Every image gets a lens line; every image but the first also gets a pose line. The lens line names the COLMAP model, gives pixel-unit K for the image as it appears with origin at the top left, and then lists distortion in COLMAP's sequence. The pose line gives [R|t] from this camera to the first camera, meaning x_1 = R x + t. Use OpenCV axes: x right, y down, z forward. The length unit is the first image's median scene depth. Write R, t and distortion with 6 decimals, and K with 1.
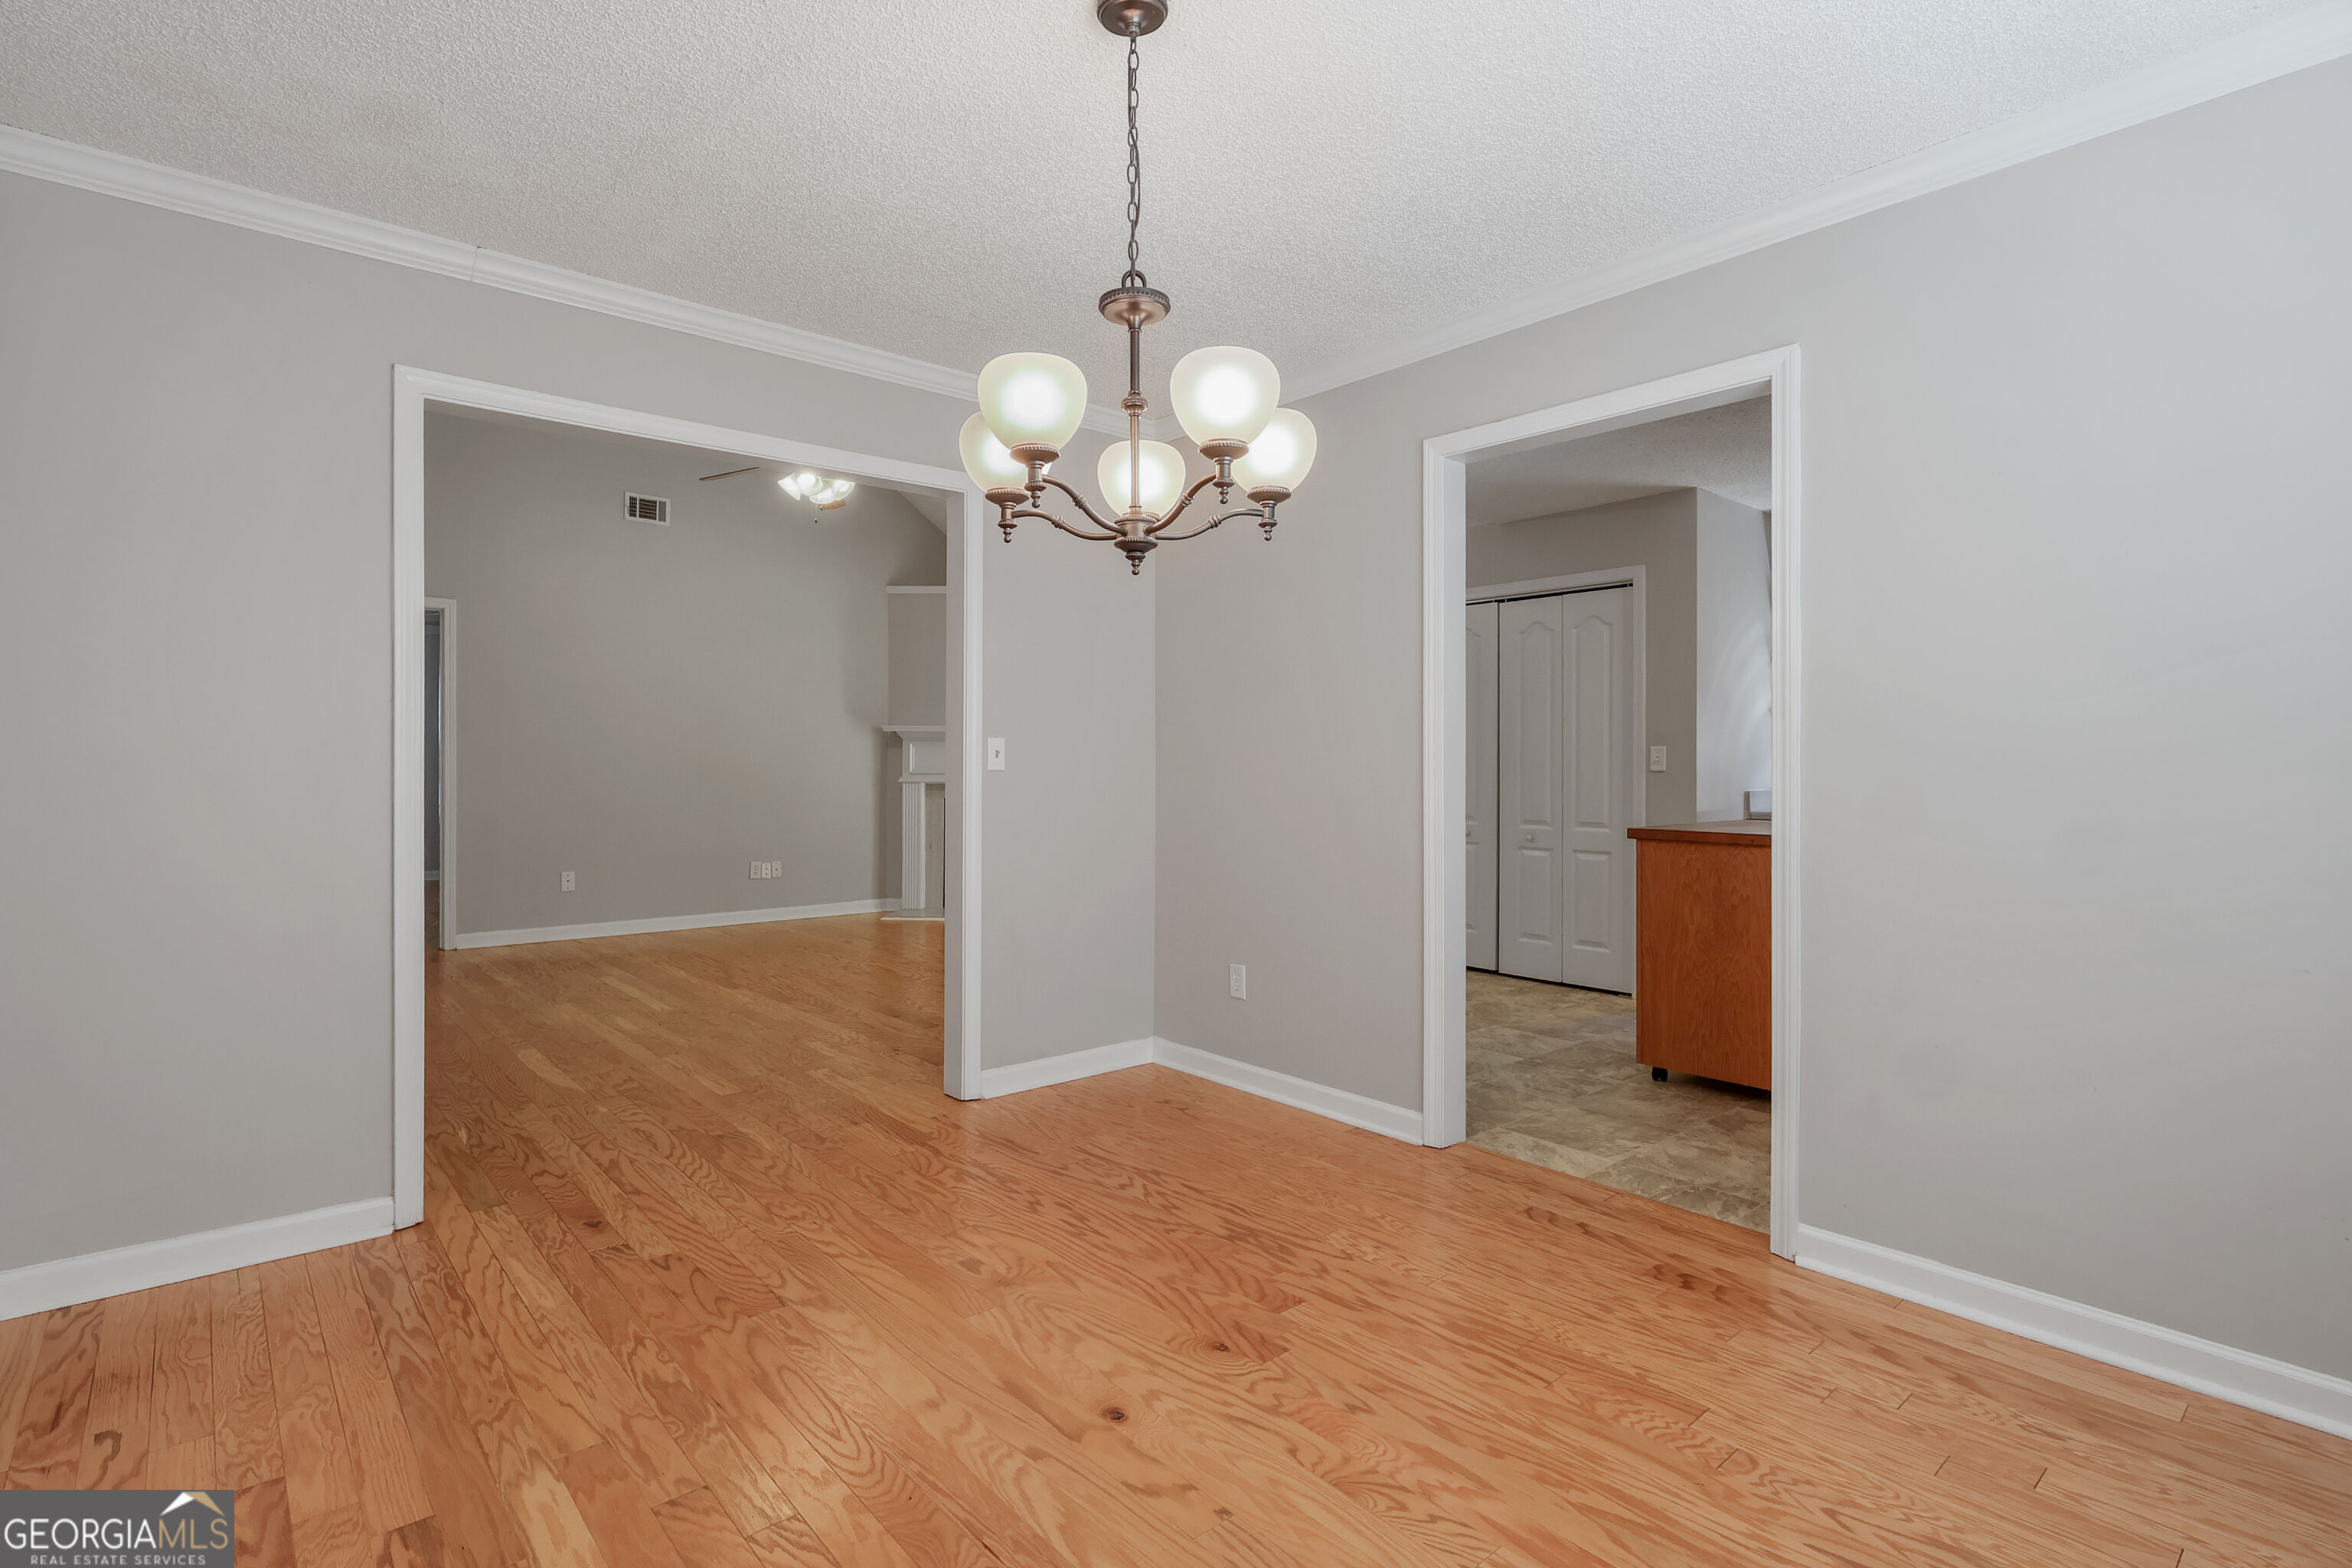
lens RADIAL K [[1116.5, 0, 1172.3], [0, 1116.5, 752.4], [0, 0, 1]] dist [-0.002078, 0.002026]
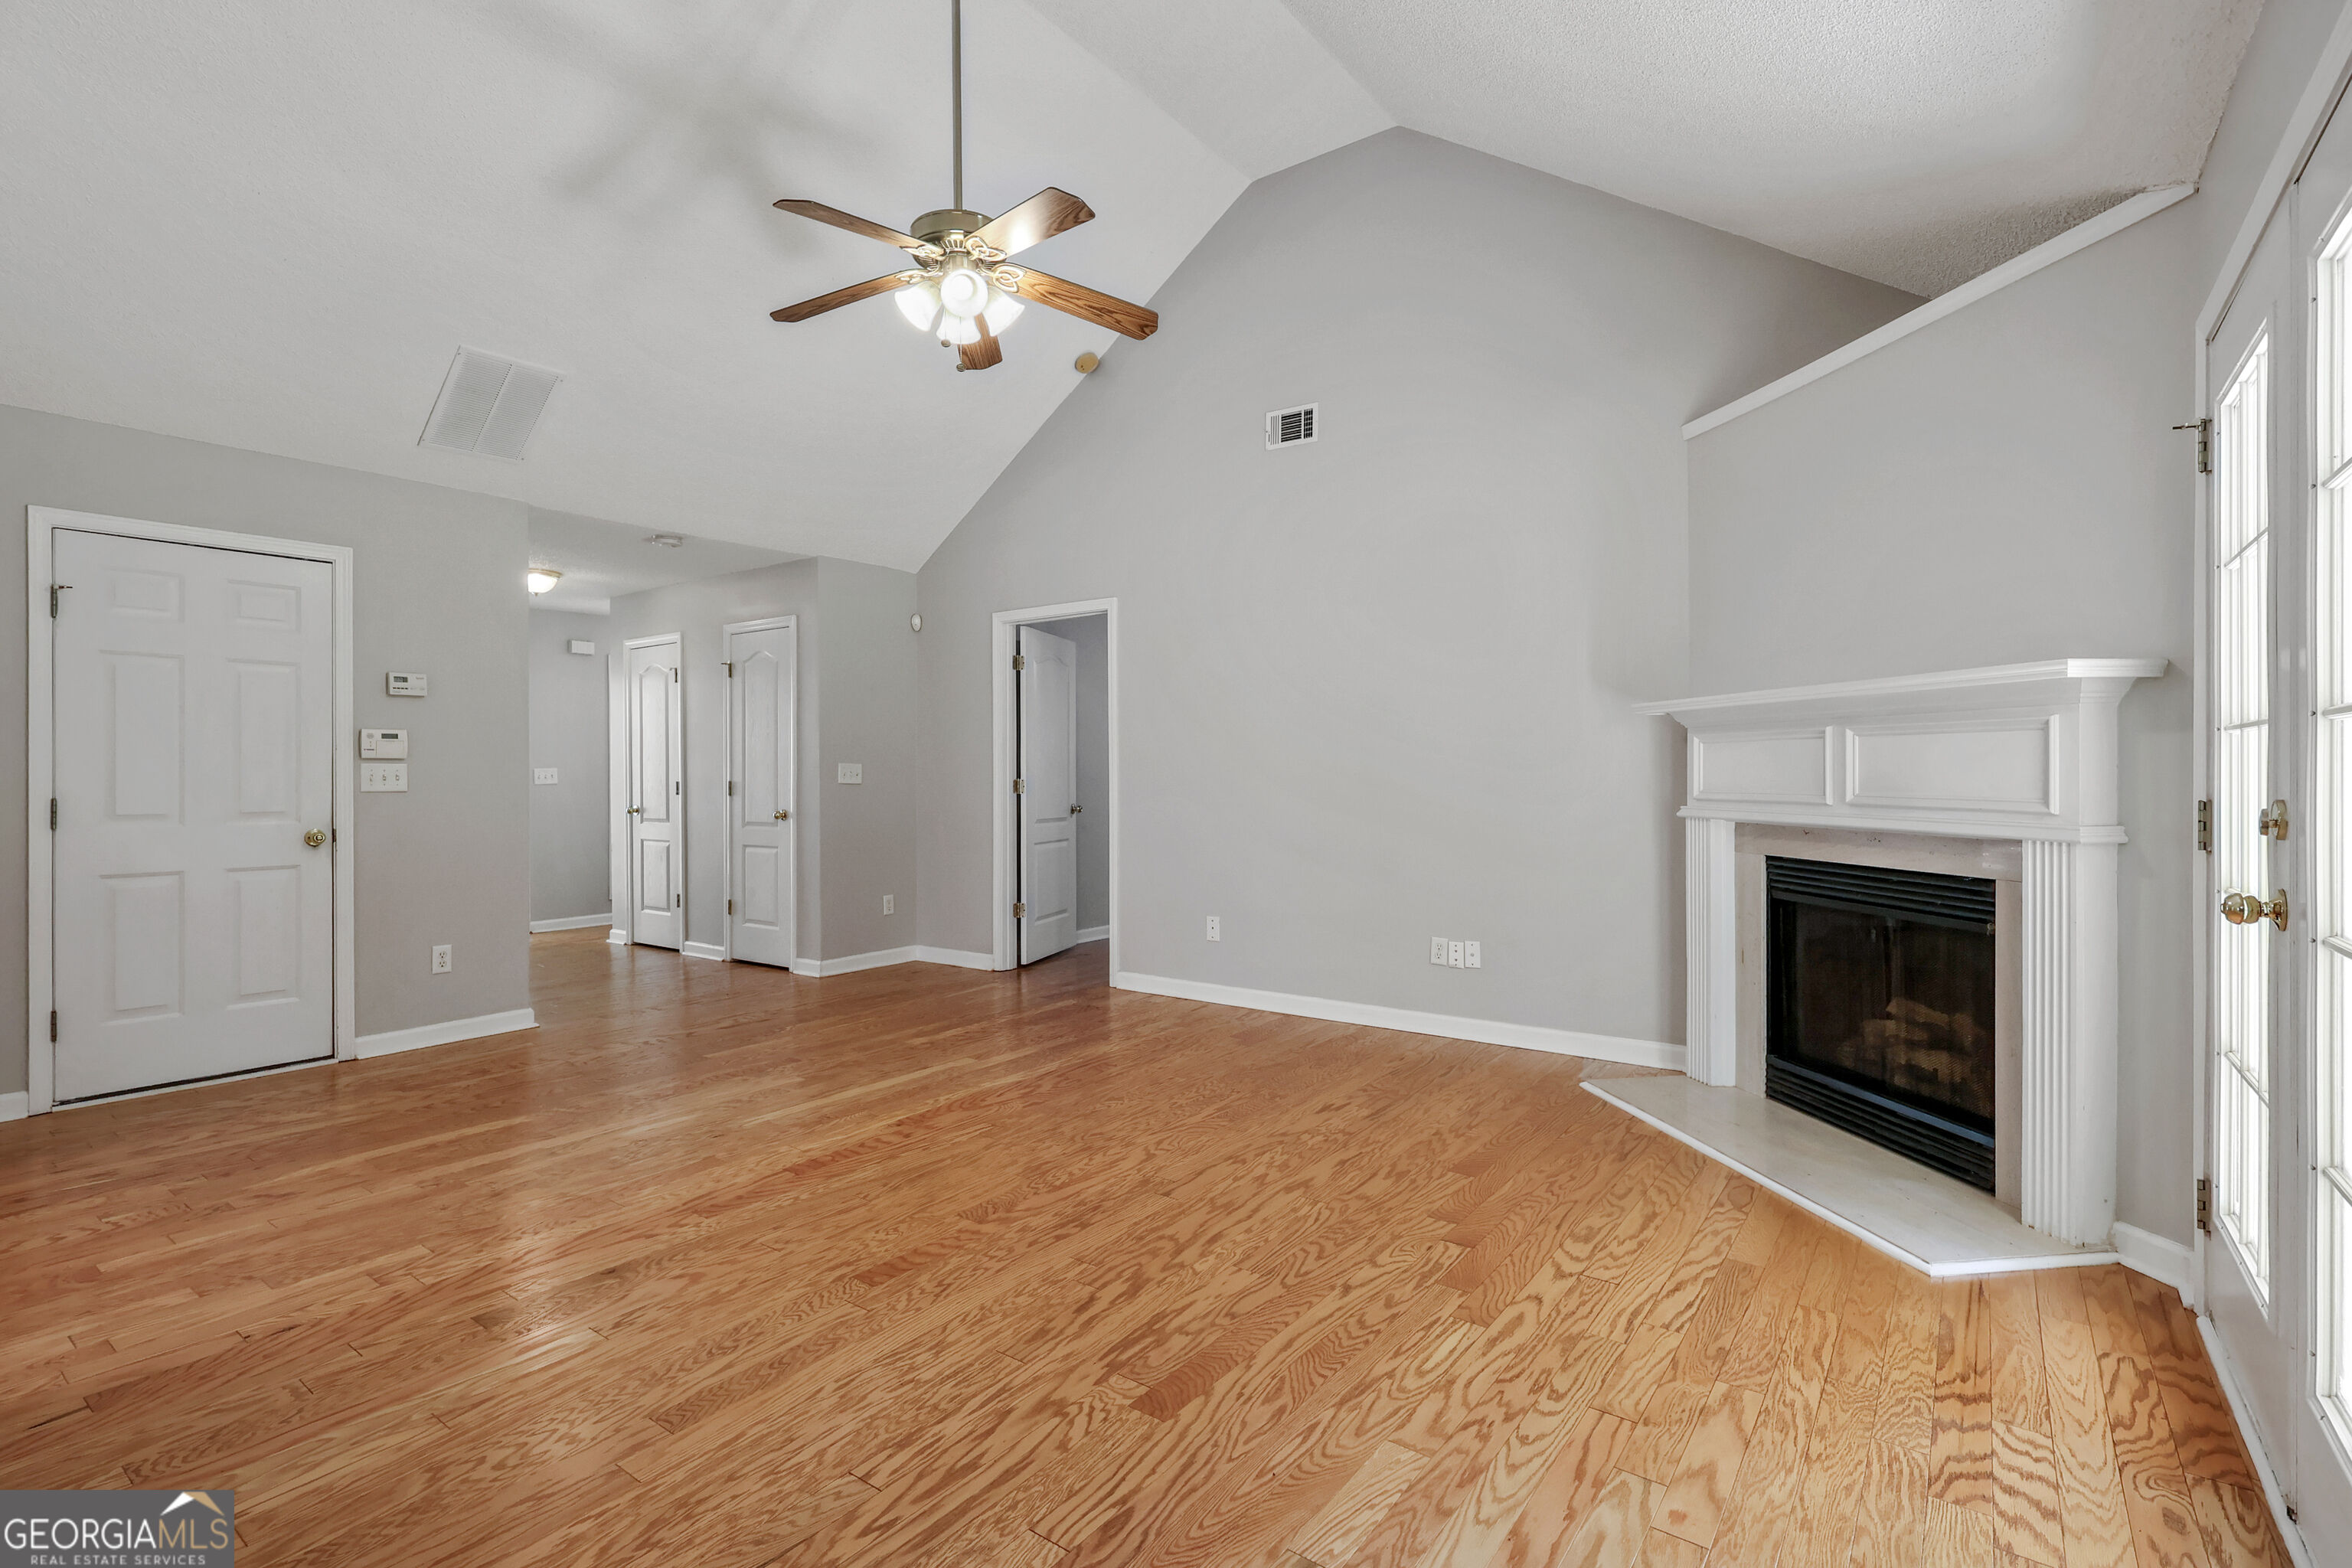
lens RADIAL K [[1116.5, 0, 1159.1], [0, 1116.5, 775.1], [0, 0, 1]] dist [-0.002078, 0.002026]
pose [[0.205736, -0.001789, -0.978606, 0.542341], [0.013298, 0.999911, 0.000967, 0.015212], [0.978517, -0.013213, 0.205742, 1.971361]]
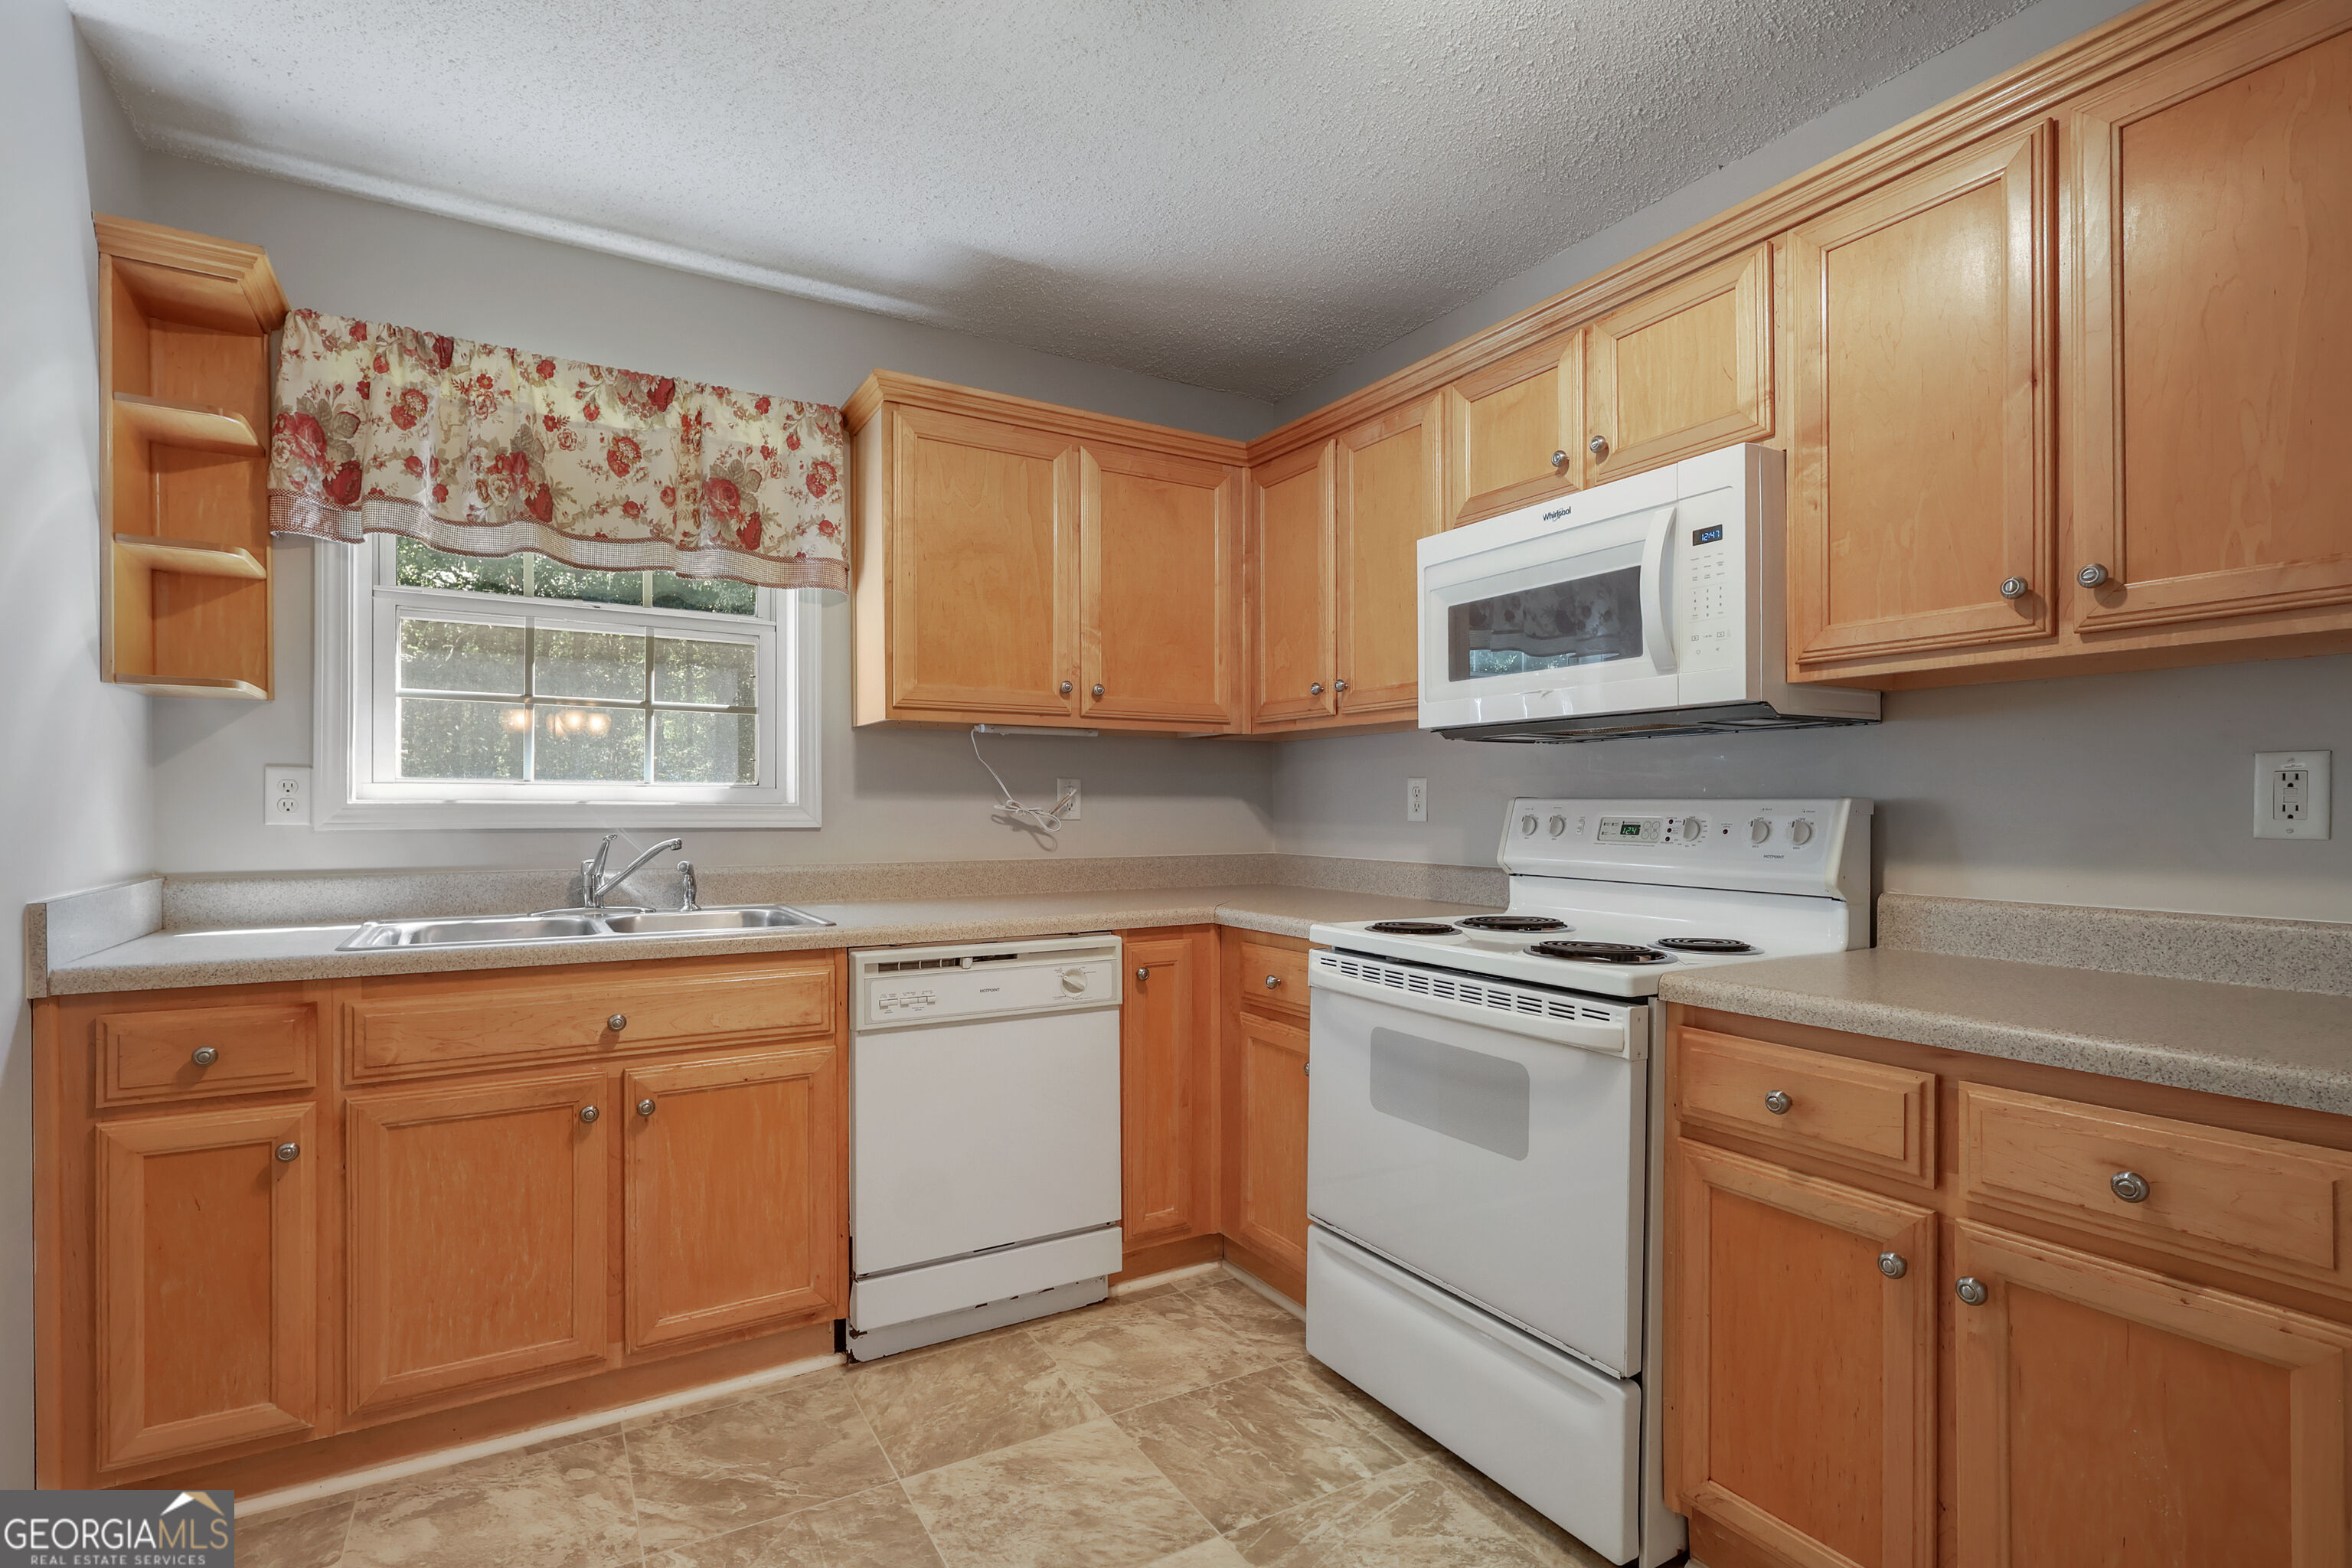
lens RADIAL K [[1116.5, 0, 1173.2], [0, 1116.5, 812.6], [0, 0, 1]] dist [-0.002078, 0.002026]
pose [[0.177692, -0.007909, 0.984054, 0.538427], [-0.008536, 0.999918, 0.009578, 0.010968], [-0.984049, -0.010102, 0.177610, 1.259056]]
